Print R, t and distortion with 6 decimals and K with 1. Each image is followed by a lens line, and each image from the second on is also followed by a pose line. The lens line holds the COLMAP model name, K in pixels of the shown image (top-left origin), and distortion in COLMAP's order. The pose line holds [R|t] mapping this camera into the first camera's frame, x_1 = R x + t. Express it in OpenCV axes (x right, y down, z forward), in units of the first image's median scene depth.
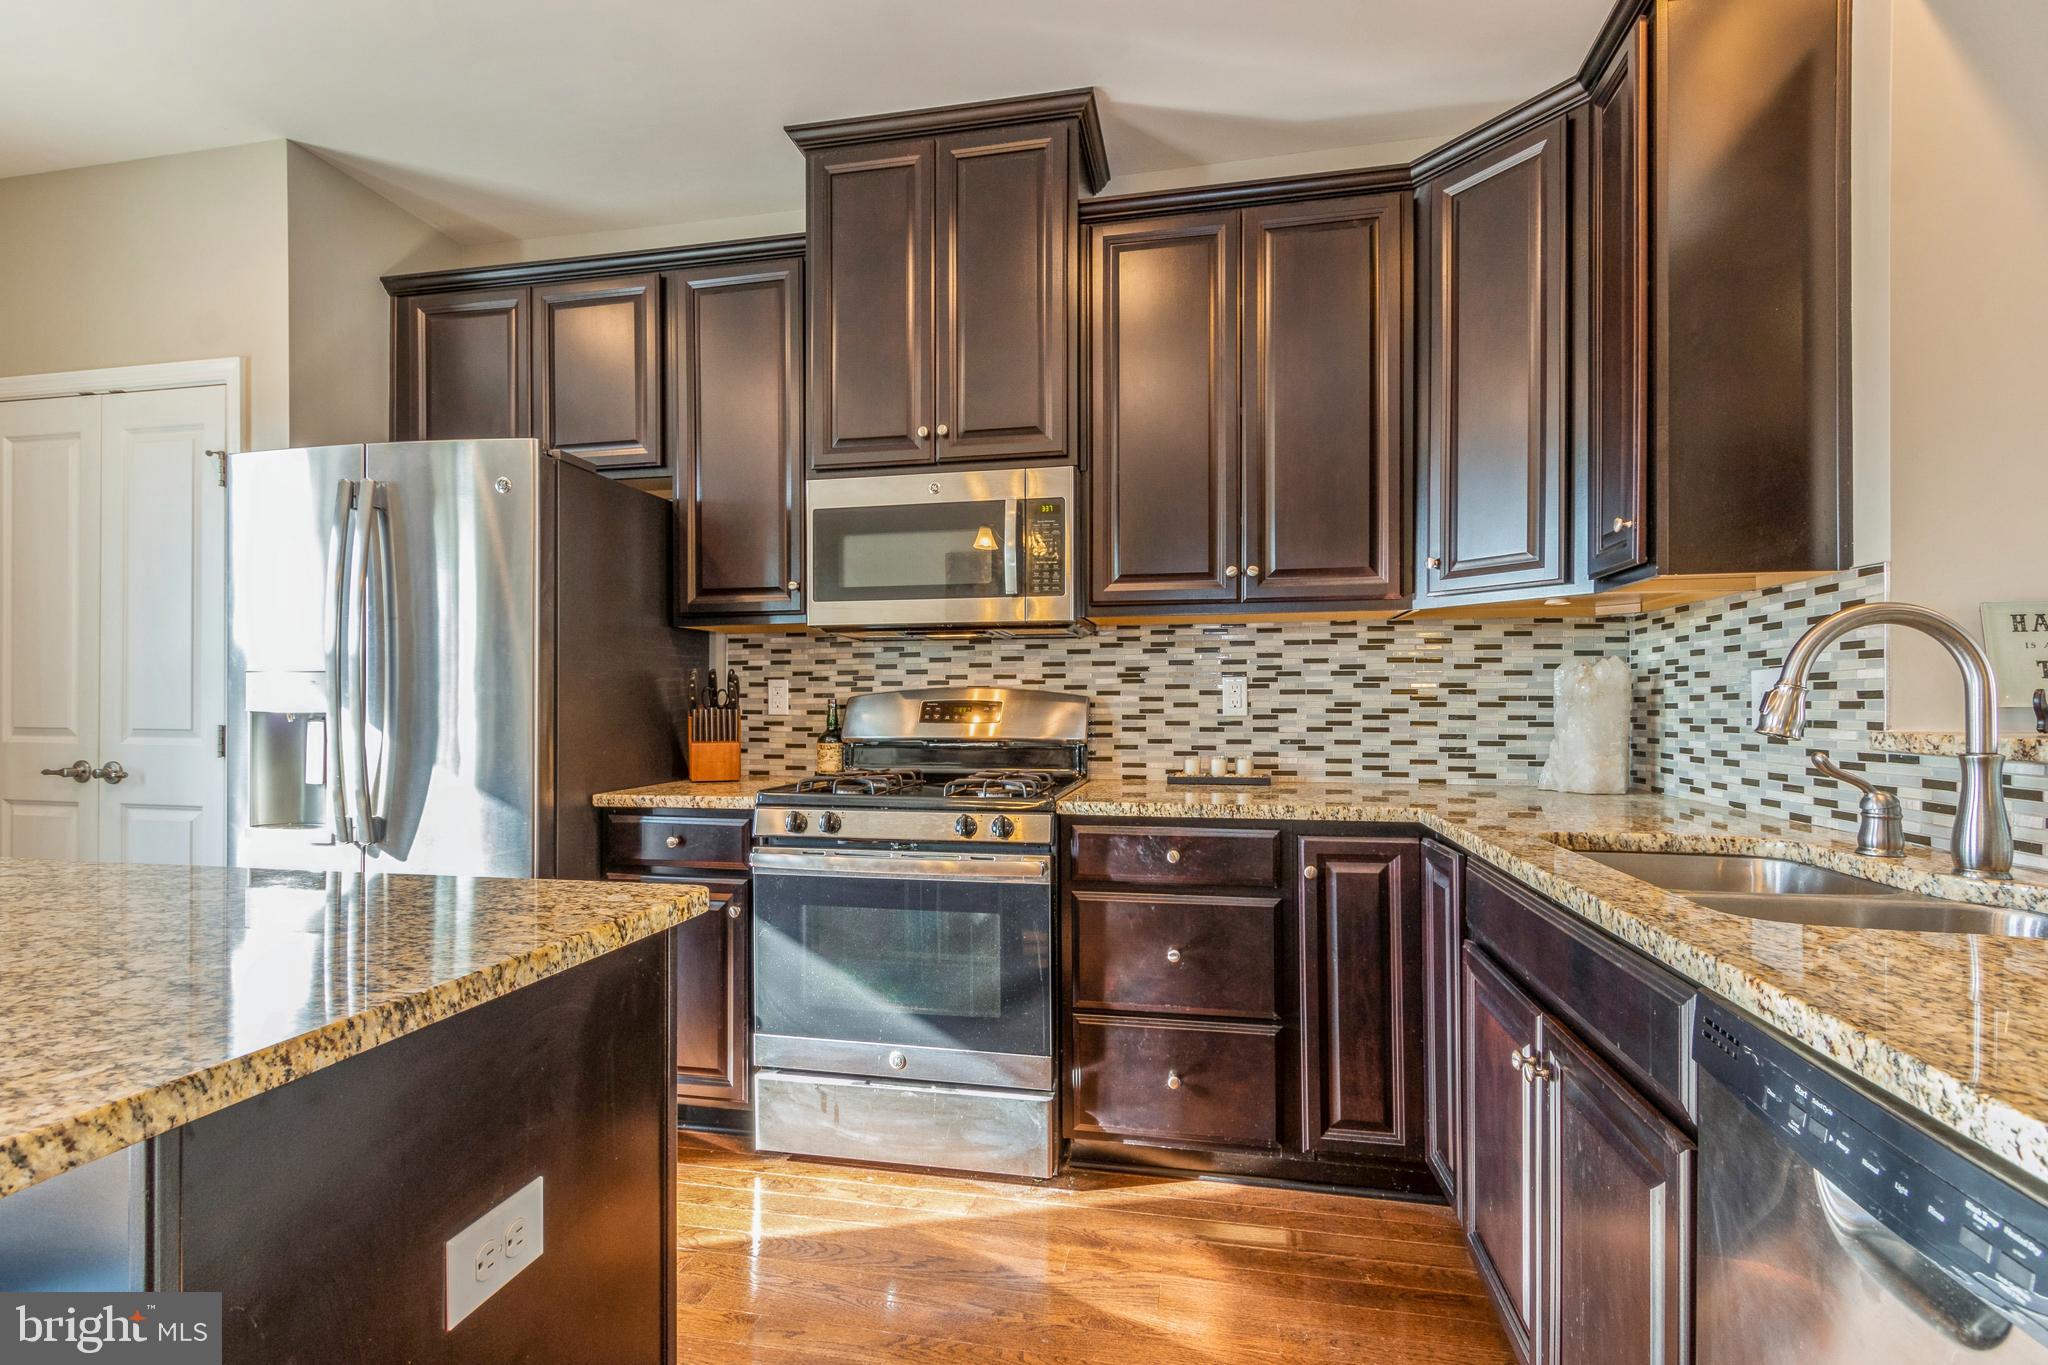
lens RADIAL K [[963.6, 0, 1013.5], [0, 963.6, 698.4], [0, 0, 1]] dist [0.011958, -0.004109]
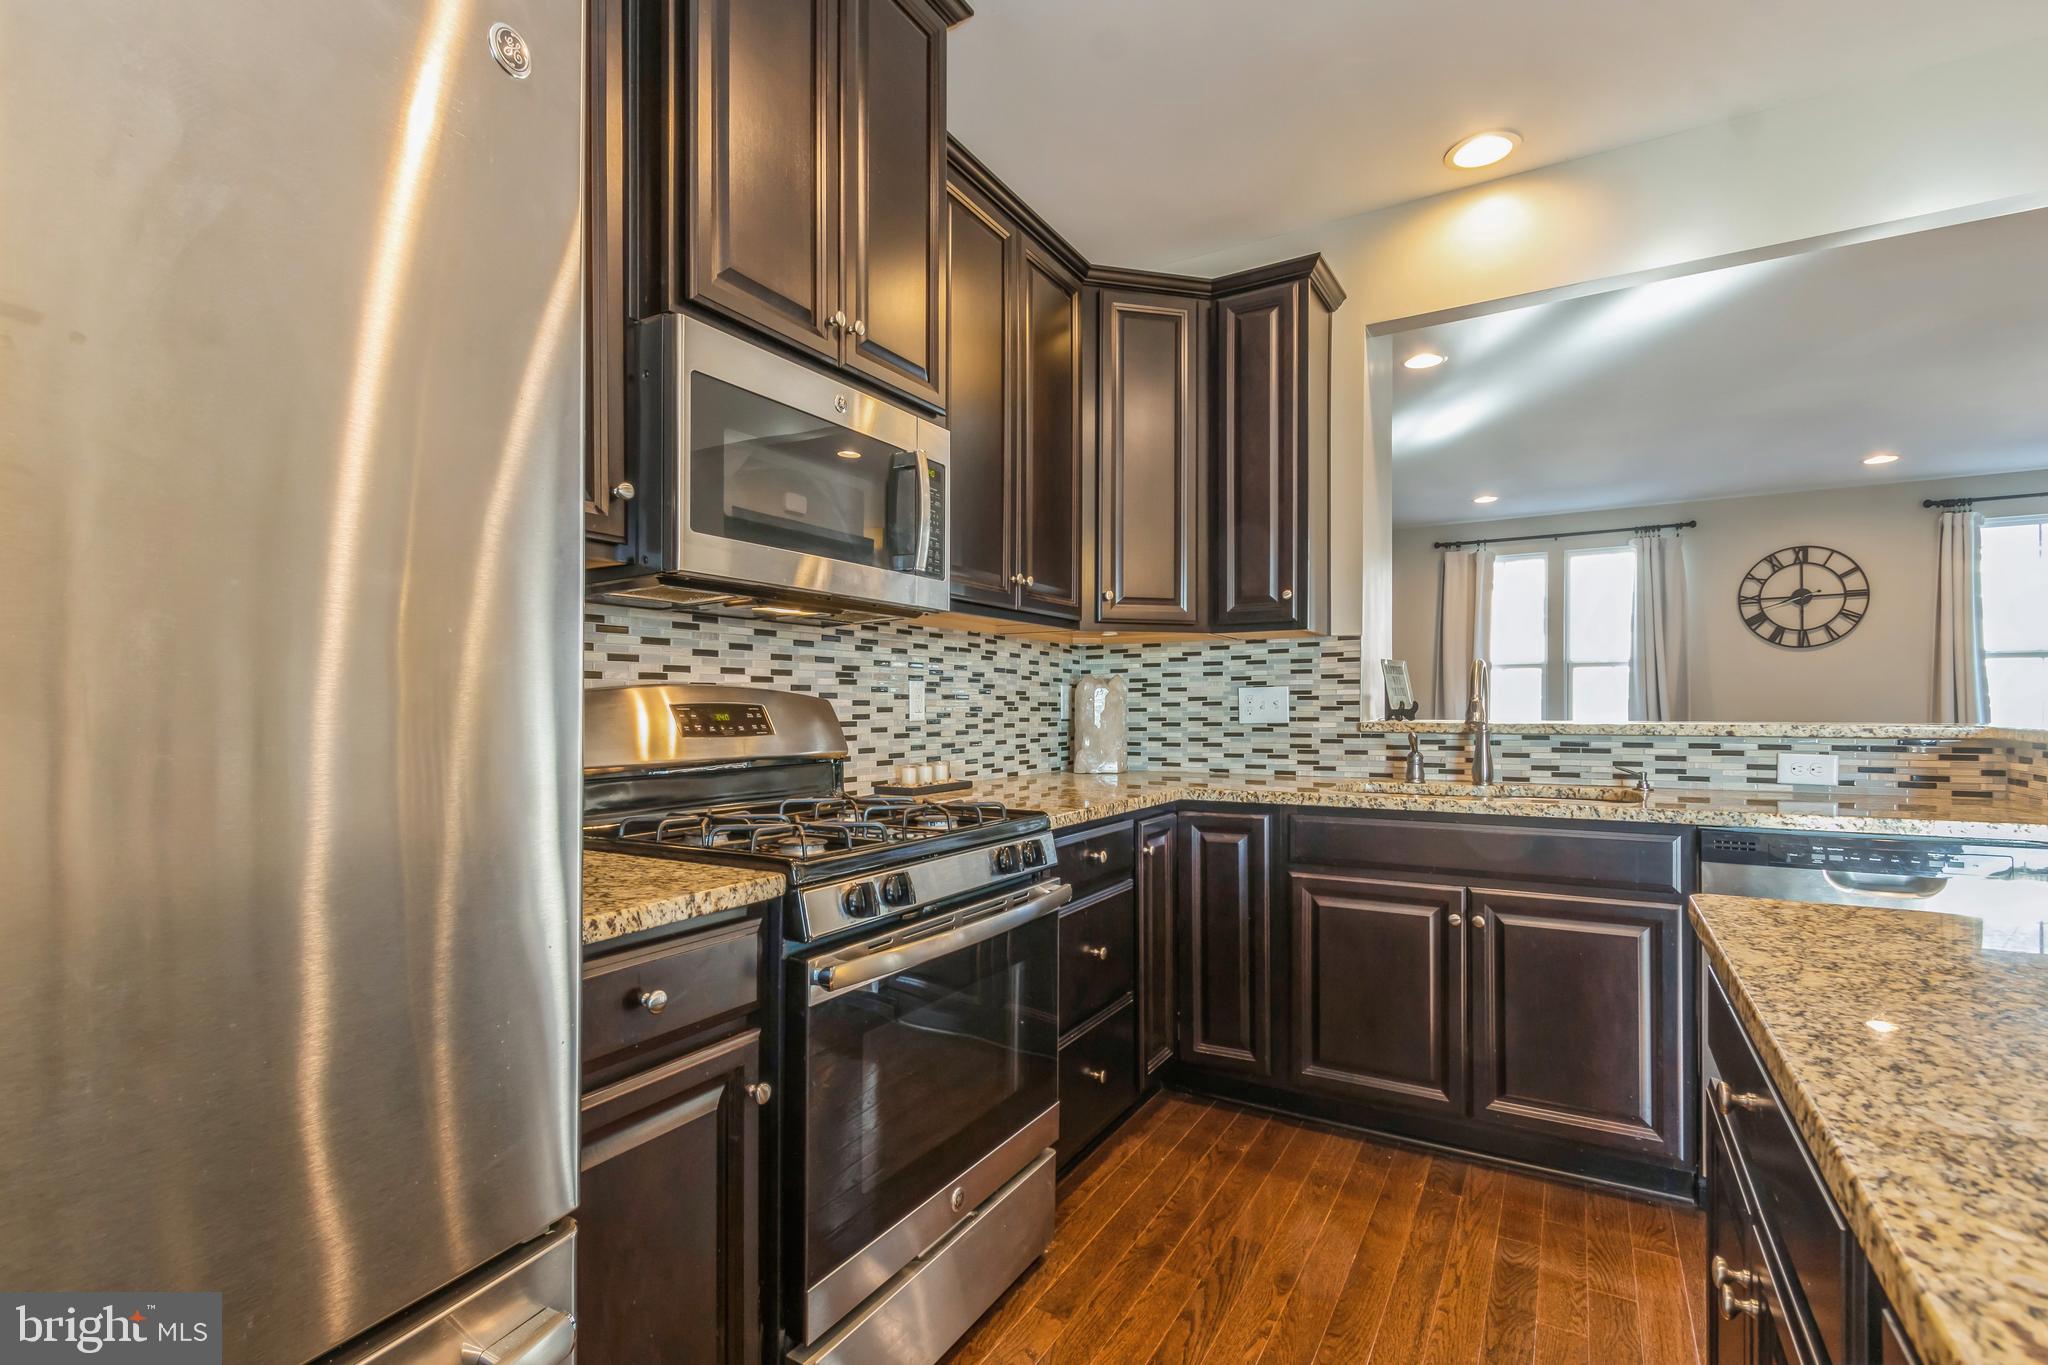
lens RADIAL K [[963.6, 0, 1013.5], [0, 963.6, 698.4], [0, 0, 1]] dist [0.011958, -0.004109]
pose [[0.319496, 0.010442, 0.947530, -0.667620], [-0.002958, 0.999945, -0.010022, 0.004968], [-0.947583, 0.000399, 0.319509, 0.609671]]
